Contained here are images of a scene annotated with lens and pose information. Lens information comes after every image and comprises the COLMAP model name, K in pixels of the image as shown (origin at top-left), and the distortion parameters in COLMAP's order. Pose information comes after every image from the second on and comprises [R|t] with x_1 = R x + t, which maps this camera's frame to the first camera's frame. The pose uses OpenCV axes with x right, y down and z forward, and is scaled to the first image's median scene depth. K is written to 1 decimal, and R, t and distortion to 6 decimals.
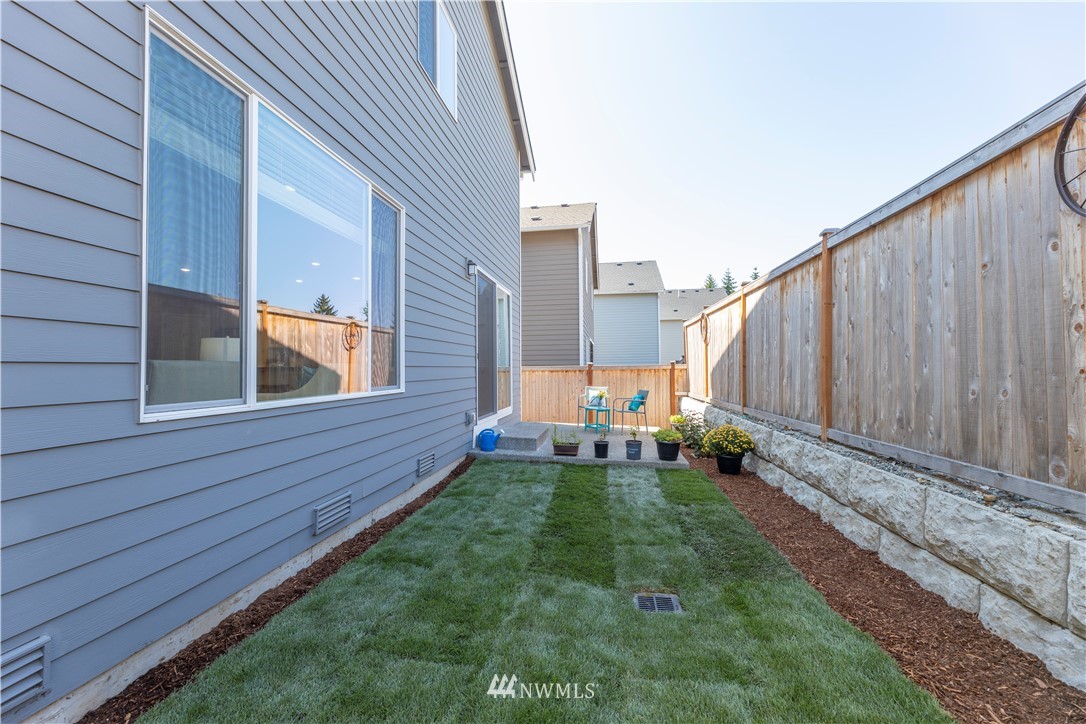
lens RADIAL K [[443.9, 0, 543.1], [0, 443.9, 361.1], [0, 0, 1]] dist [-0.013450, -0.000160]
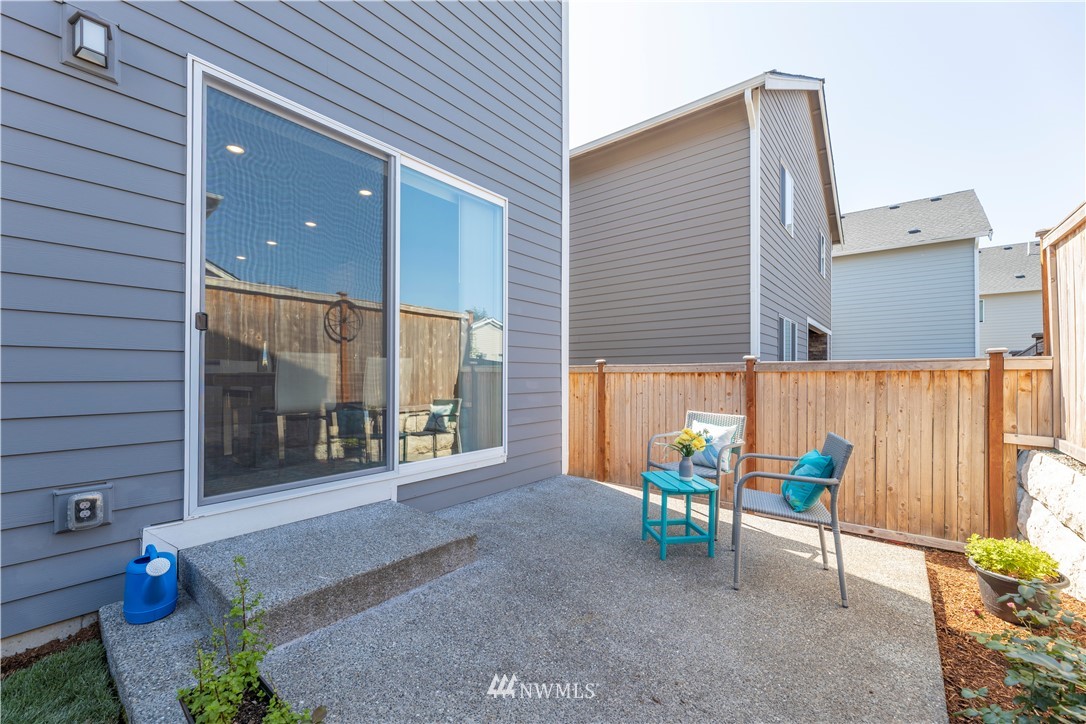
lens RADIAL K [[443.9, 0, 527.2], [0, 443.9, 377.7], [0, 0, 1]] dist [-0.013450, -0.000160]
pose [[0.847673, 0.010557, -0.530413, 0.157994], [-0.000459, 0.999816, 0.019165, 0.017373], [0.530518, -0.016002, 0.847522, 0.498845]]
